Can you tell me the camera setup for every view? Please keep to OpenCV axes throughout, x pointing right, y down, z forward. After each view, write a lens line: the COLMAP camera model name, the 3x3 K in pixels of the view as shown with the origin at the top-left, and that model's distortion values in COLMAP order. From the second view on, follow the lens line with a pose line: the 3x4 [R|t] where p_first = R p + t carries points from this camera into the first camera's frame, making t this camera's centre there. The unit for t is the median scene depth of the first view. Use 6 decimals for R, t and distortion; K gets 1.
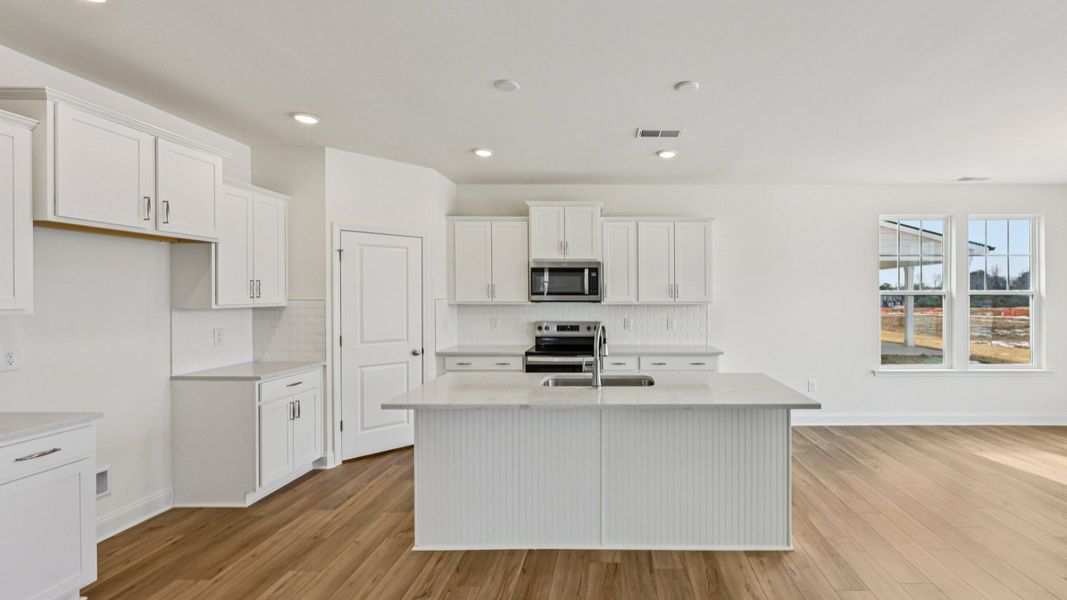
lens RADIAL K [[464.0, 0, 614.4], [0, 464.0, 295.9], [0, 0, 1]] dist [-0.001296, -0.000141]
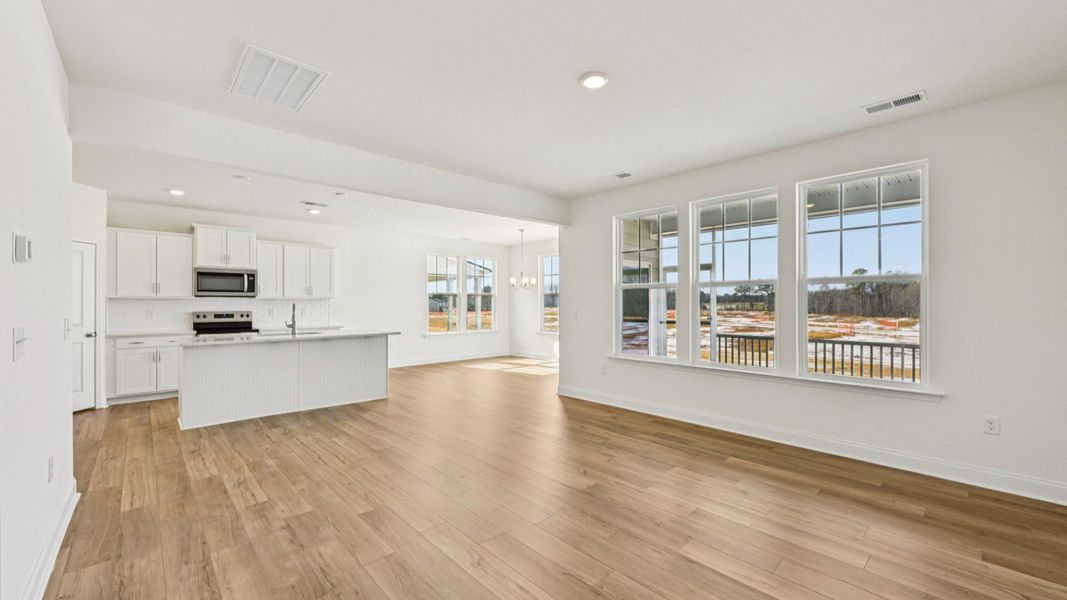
lens RADIAL K [[421.0, 0, 533.5], [0, 421.0, 300.0], [0, 0, 1]] dist [-0.000217, -0.000083]
pose [[0.736168, 0.003121, 0.676791, -0.285816], [0.002862, 0.999966, -0.007725, 0.035419], [-0.676792, 0.007624, 0.736135, -0.591432]]
